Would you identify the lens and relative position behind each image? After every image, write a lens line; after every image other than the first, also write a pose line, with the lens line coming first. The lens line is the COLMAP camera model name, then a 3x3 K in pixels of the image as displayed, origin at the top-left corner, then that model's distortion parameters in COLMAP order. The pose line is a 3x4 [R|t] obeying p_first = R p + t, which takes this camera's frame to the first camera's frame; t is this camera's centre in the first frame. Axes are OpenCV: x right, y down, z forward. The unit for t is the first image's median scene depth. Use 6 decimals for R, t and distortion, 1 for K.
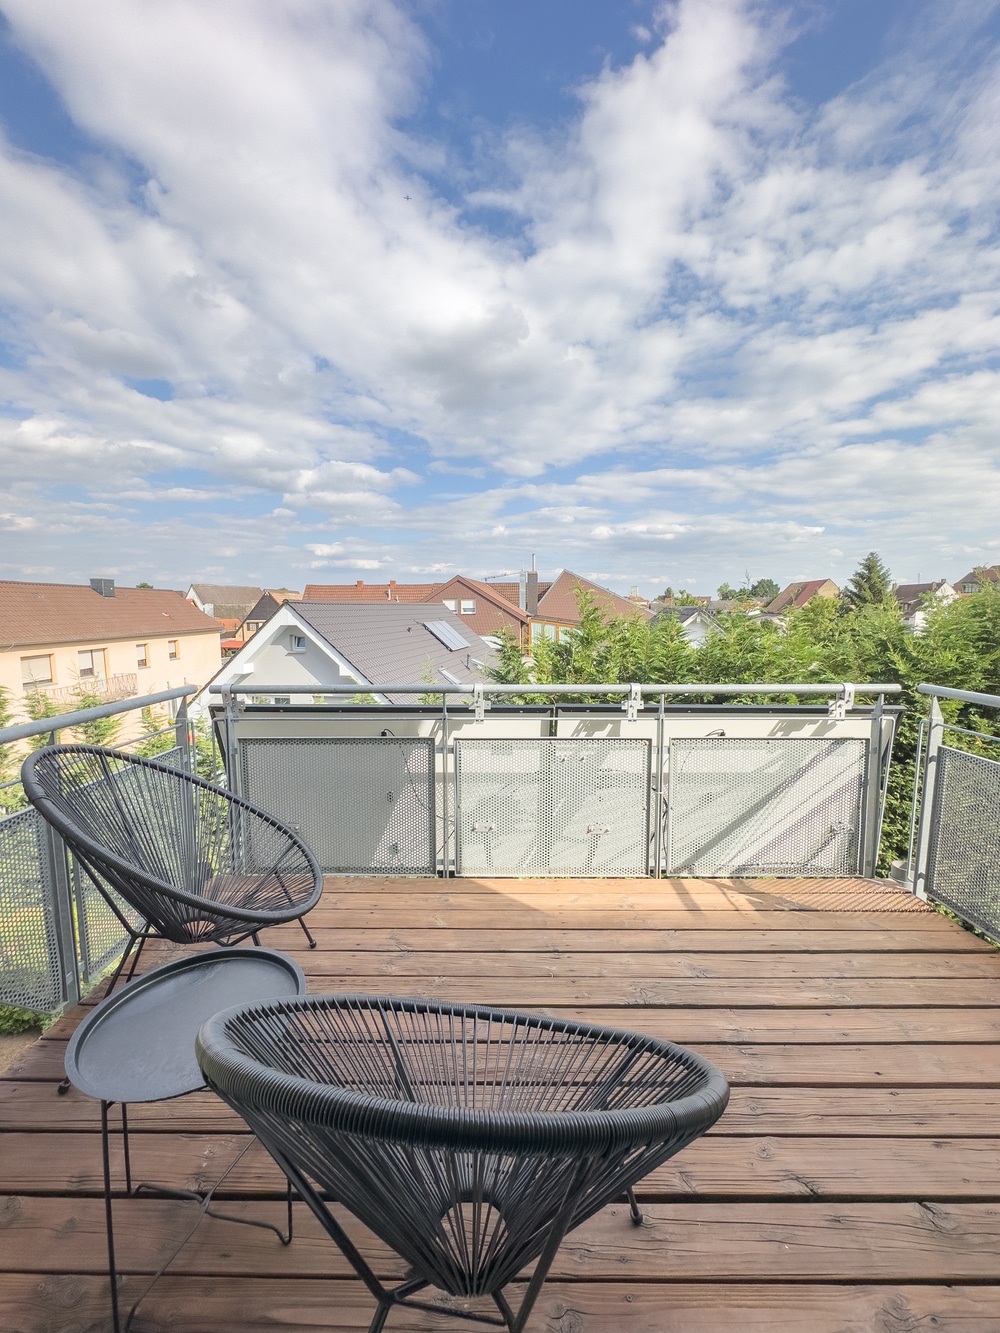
lens RADIAL K [[532.0, 0, 500.0], [0, 532.0, 666.5], [0, 0, 1]] dist [-0.002213, 0.000984]
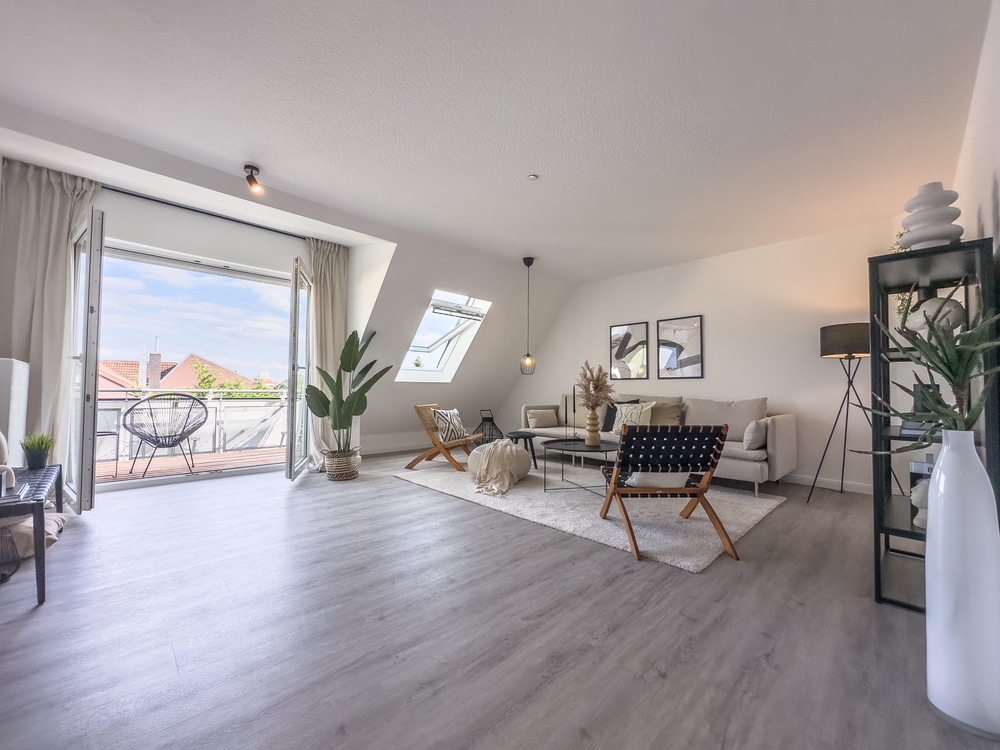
lens RADIAL K [[399.1, 0, 499.5], [0, 399.1, 375.2], [0, 0, 1]] dist [-0.002213, 0.000984]
pose [[0.712536, 0.033227, 0.700849, -0.054762], [0.068152, 0.990877, -0.116265, 0.101505], [-0.698318, 0.130607, 0.703771, -0.555272]]
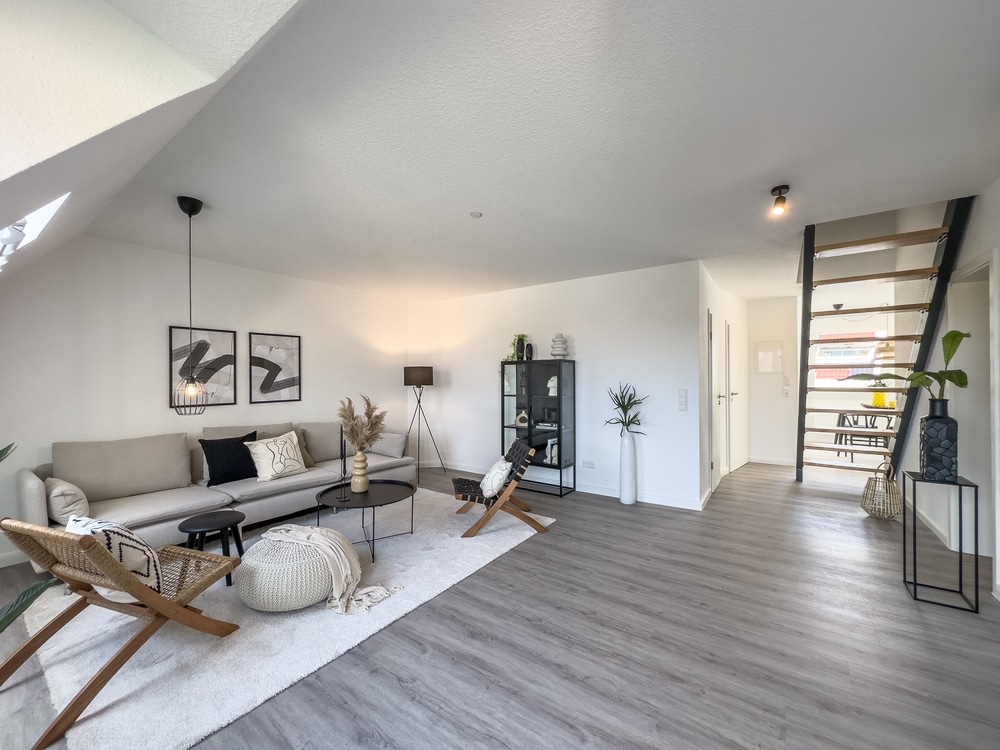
lens RADIAL K [[399.1, 0, 499.5], [0, 399.1, 375.2], [0, 0, 1]] dist [-0.002213, 0.000984]
pose [[-0.813632, 0.011273, 0.581271, -0.005442], [0.072321, 0.994009, 0.081953, 0.001211], [-0.576865, 0.108717, -0.809572, -0.084937]]
